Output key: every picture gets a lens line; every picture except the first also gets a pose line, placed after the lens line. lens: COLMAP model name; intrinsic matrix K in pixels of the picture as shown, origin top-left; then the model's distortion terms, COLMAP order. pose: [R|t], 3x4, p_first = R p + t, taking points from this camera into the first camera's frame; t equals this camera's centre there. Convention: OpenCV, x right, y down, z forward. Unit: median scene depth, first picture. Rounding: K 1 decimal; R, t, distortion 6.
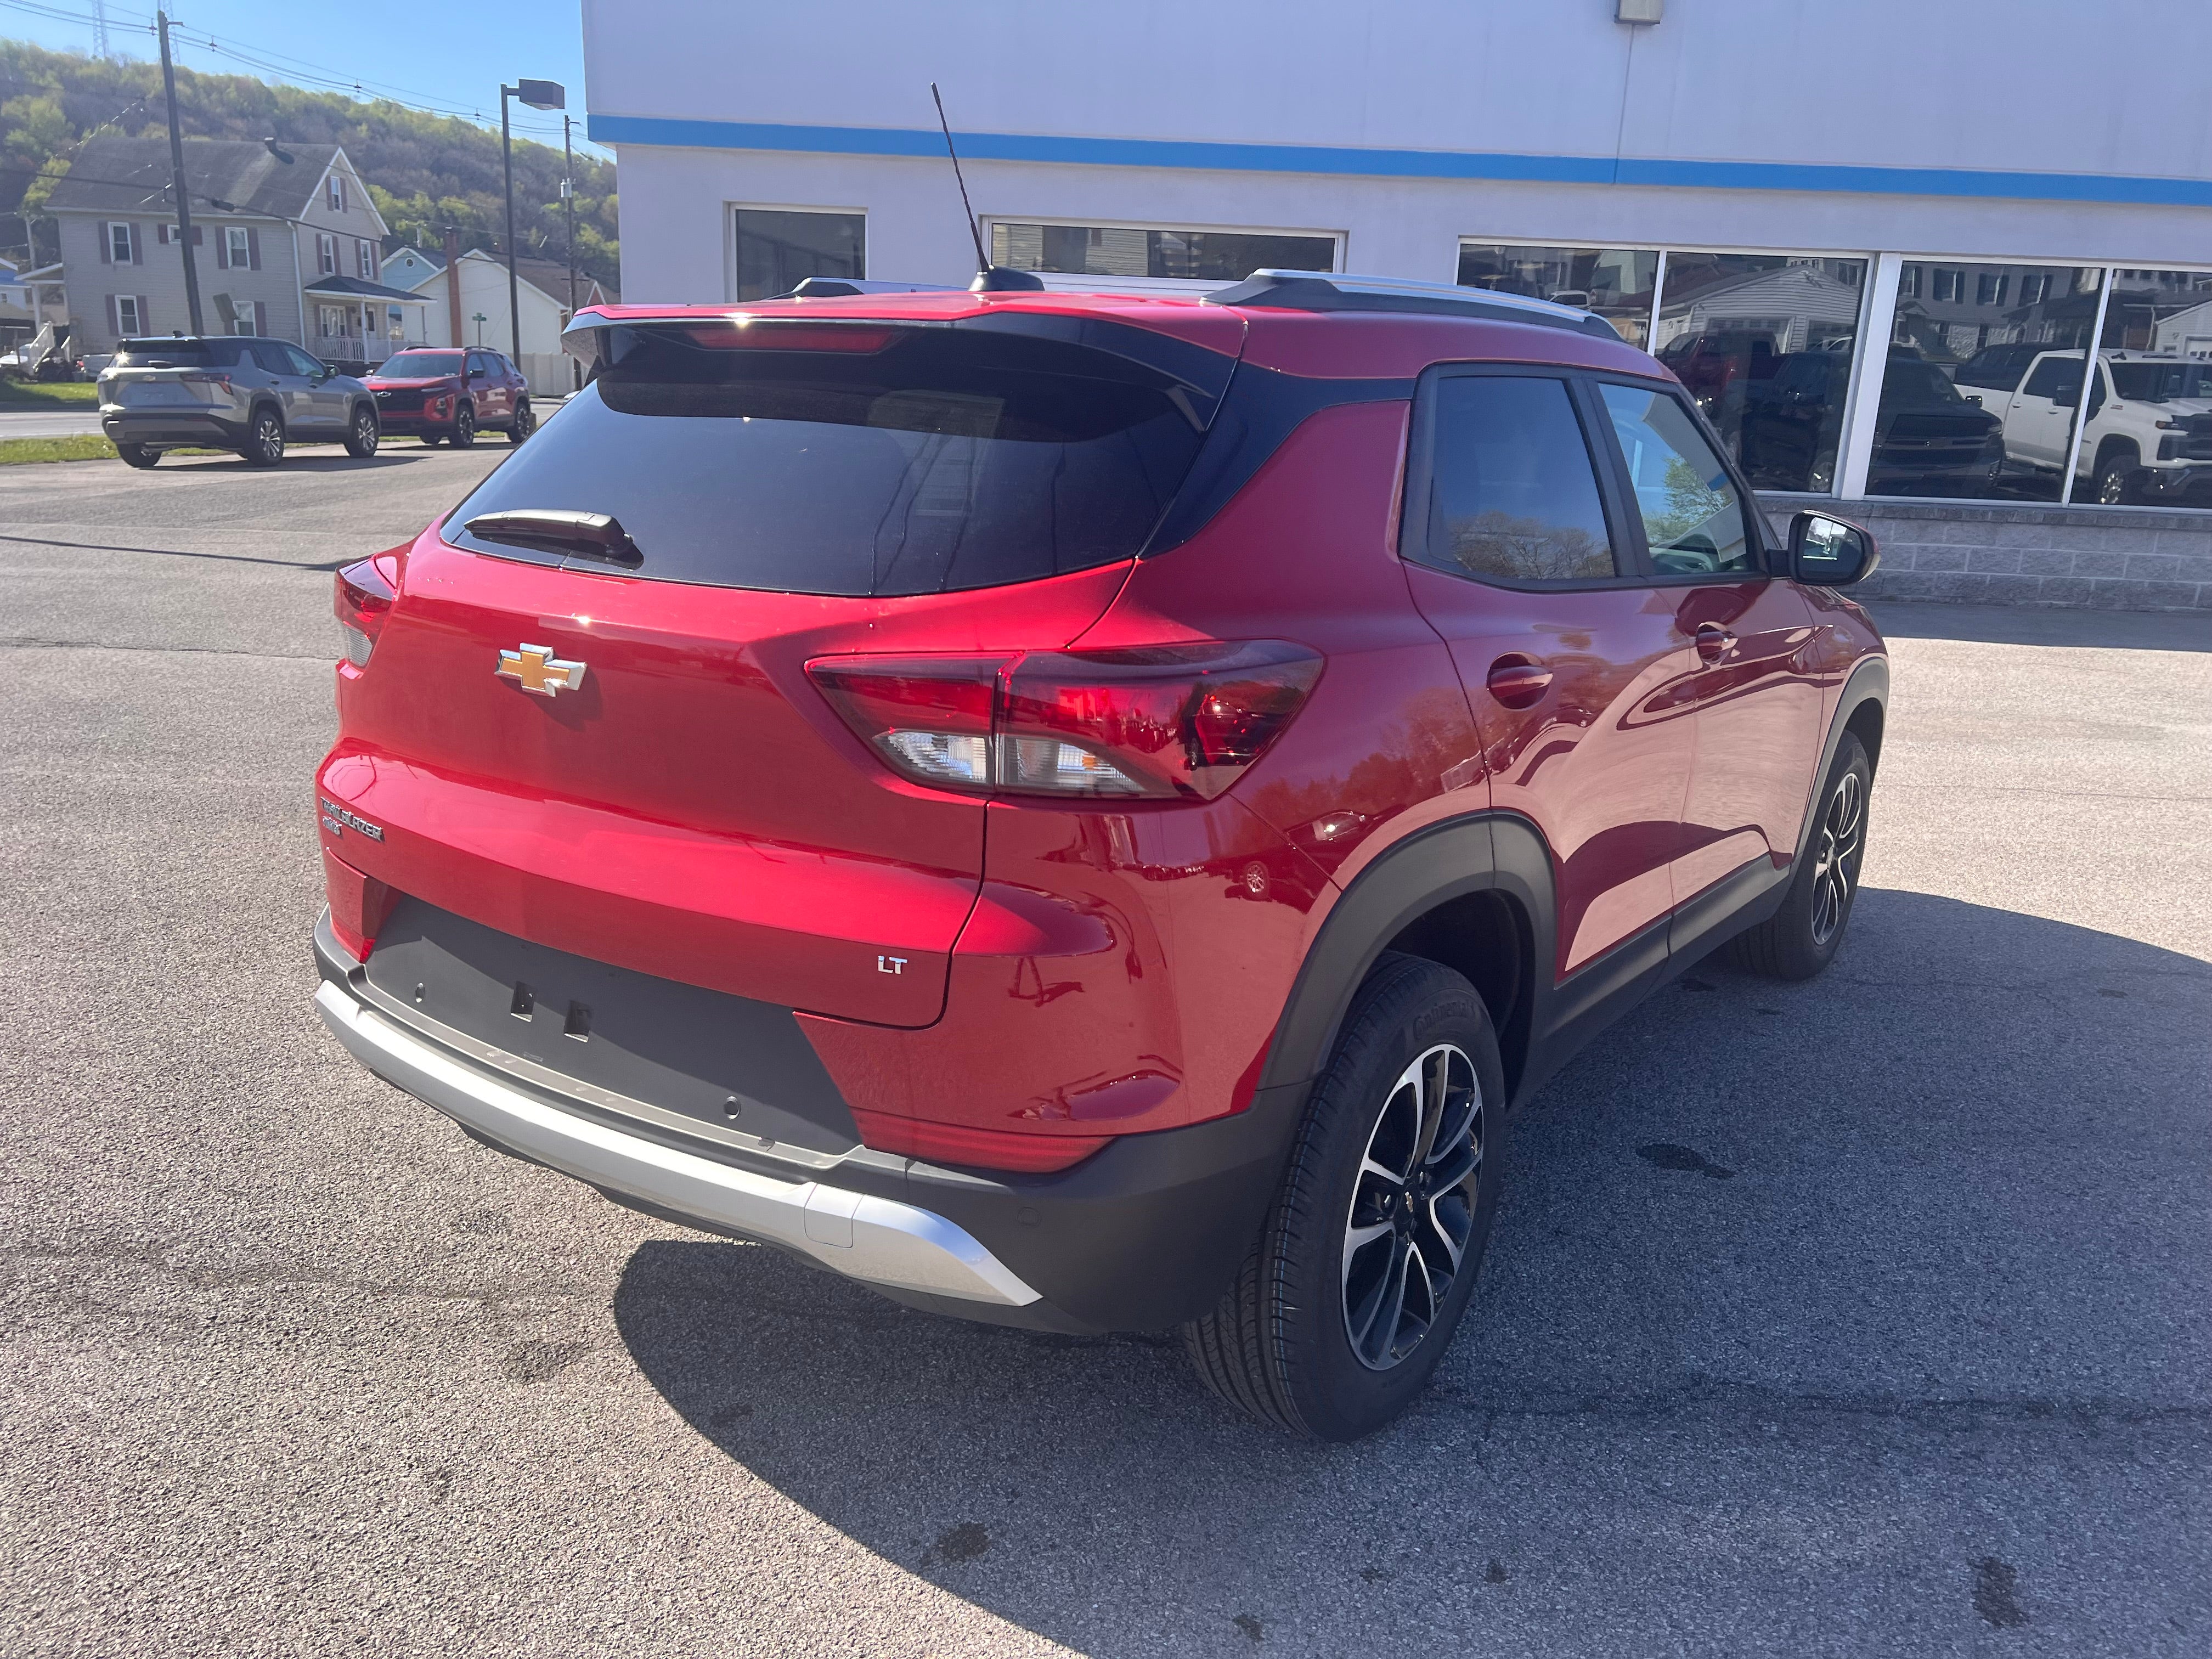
lens RADIAL K [[1670.4, 0, 1125.0], [0, 1670.4, 809.5], [0, 0, 1]] dist [0.047439, -0.051958]
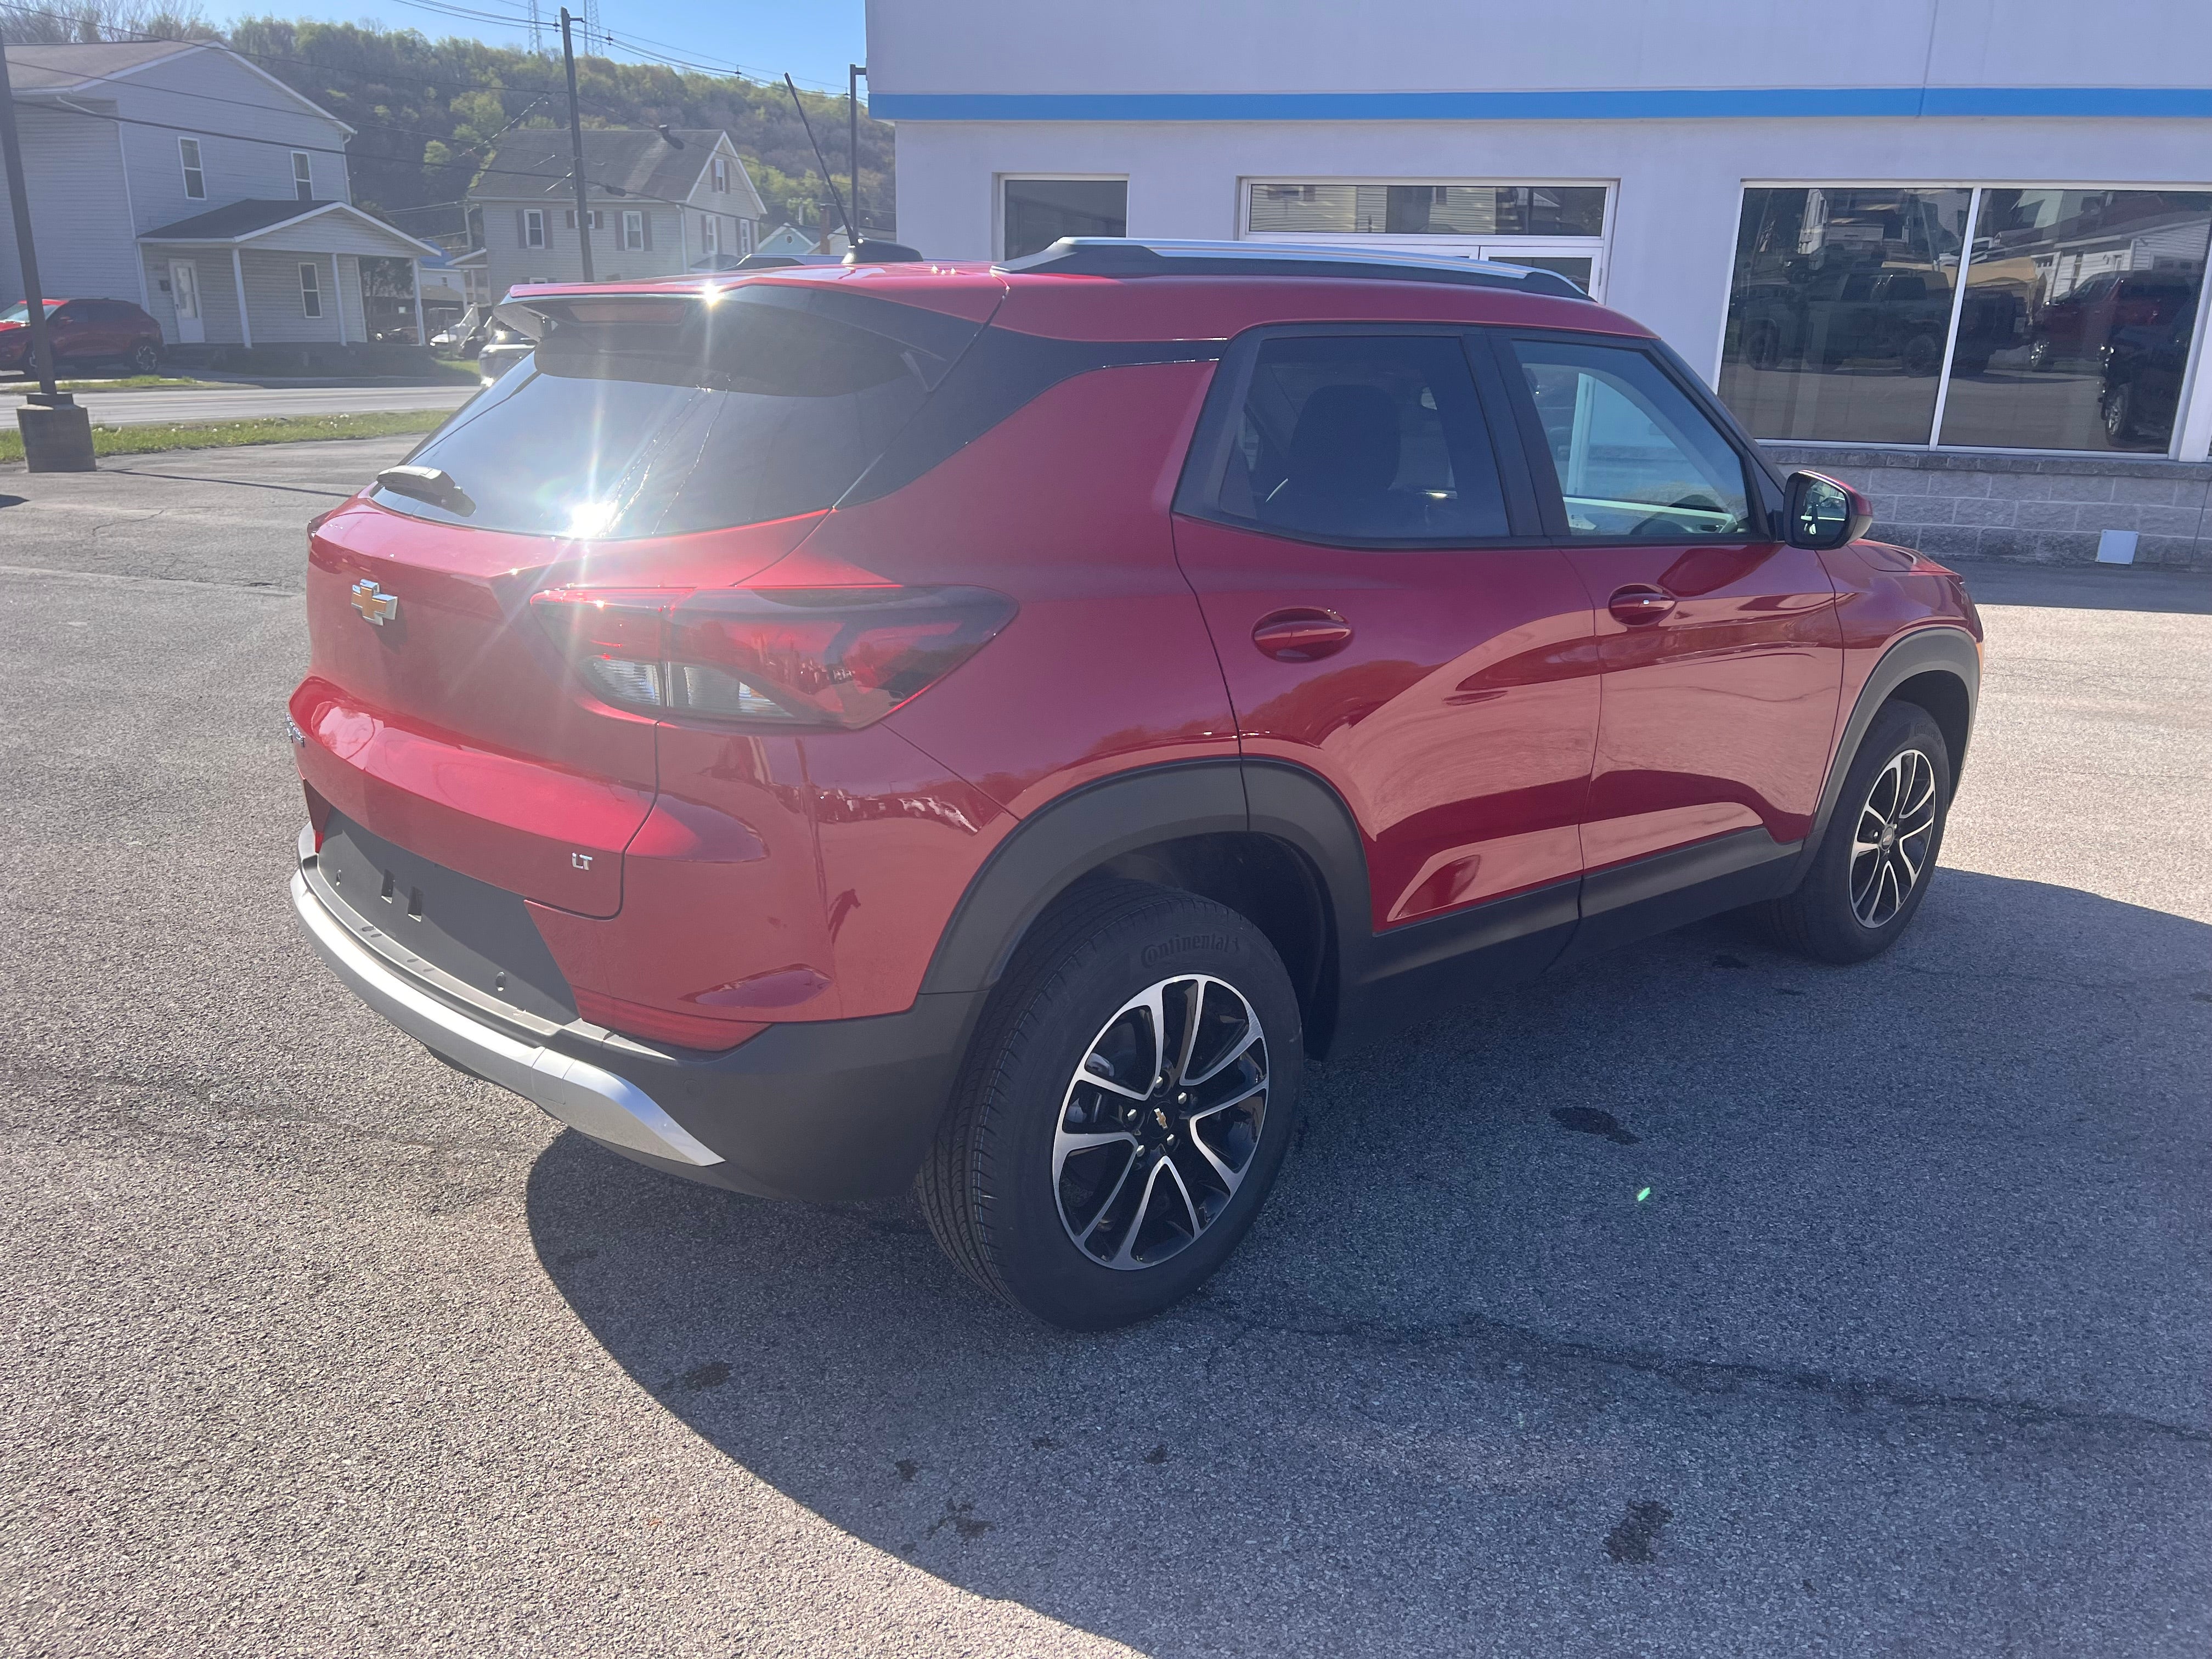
lens RADIAL K [[1670.4, 0, 1123.0], [0, 1670.4, 843.6], [0, 0, 1]] dist [0.047439, -0.051958]
pose [[0.978033, 0.045550, -0.203413, 0.323373], [-0.037558, 0.998370, 0.042977, 0.012104], [0.205039, -0.034393, 0.978149, -0.038503]]
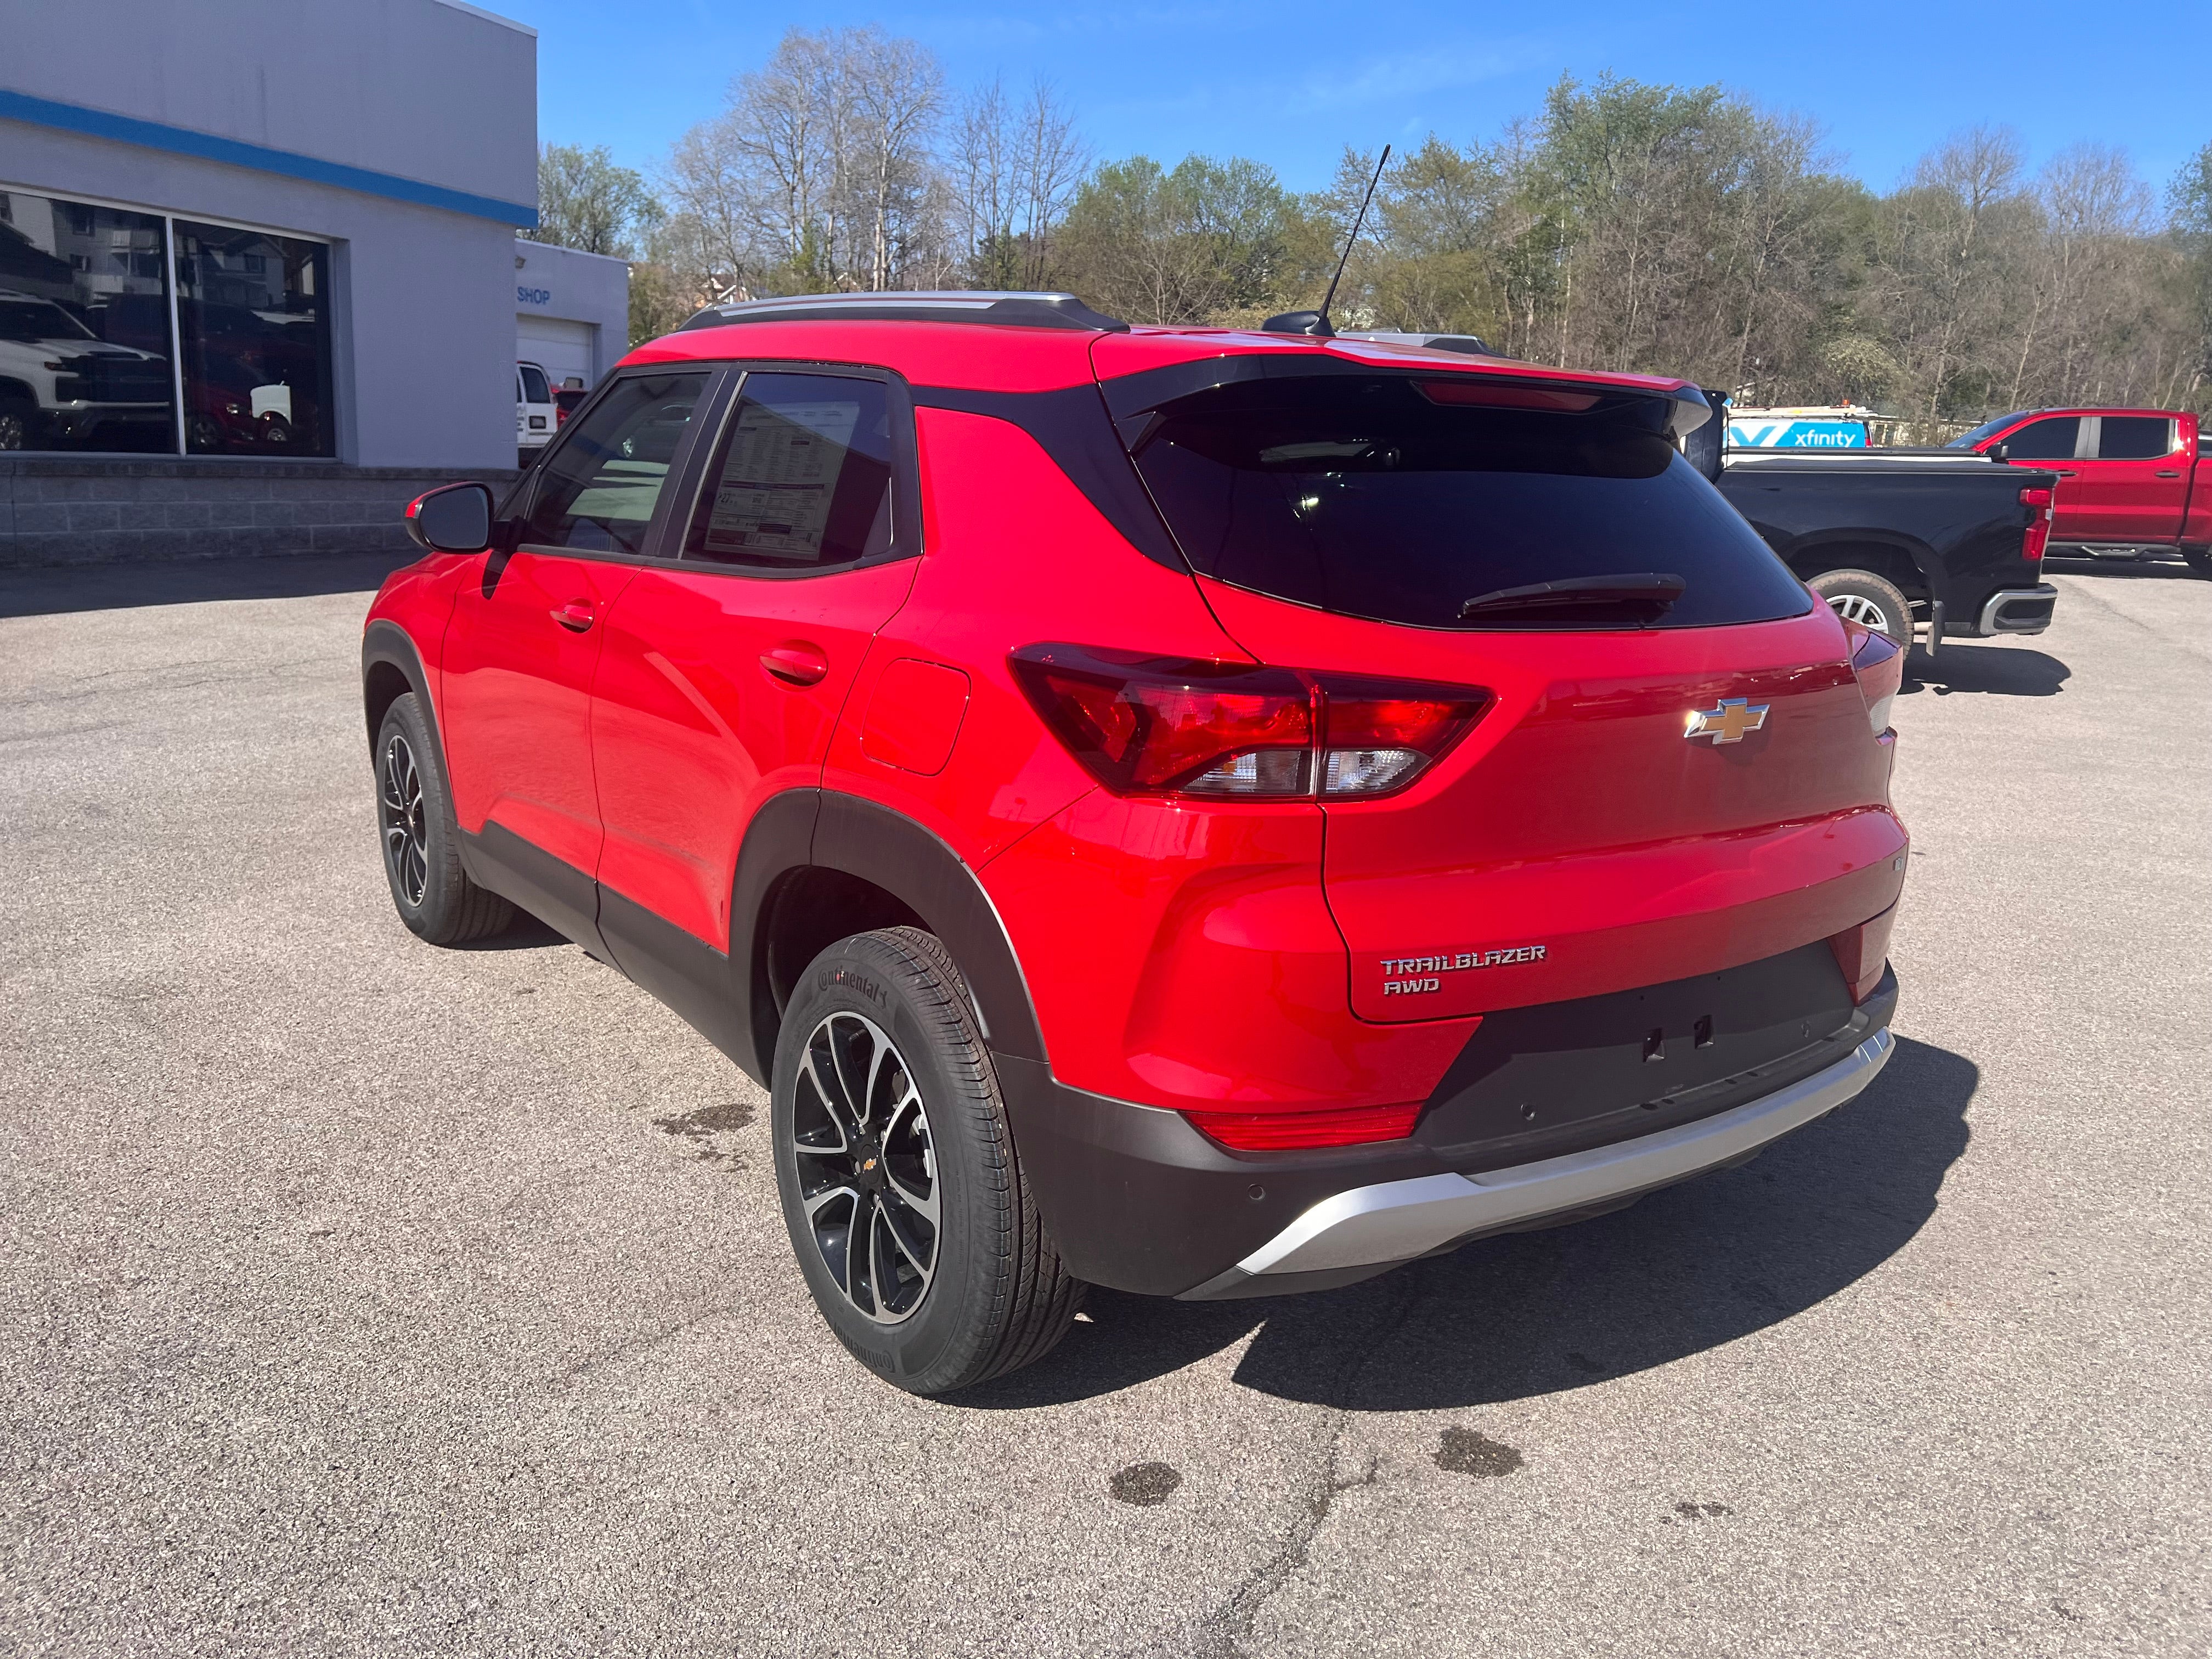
lens RADIAL K [[1670.4, 0, 1109.0], [0, 1670.4, 858.6], [0, 0, 1]] dist [0.047439, -0.051958]
pose [[0.314098, -0.247193, 0.916645, -1.174045], [0.183302, 0.963132, 0.196920, -0.225079], [-0.931527, 0.106171, 0.347828, 0.794852]]
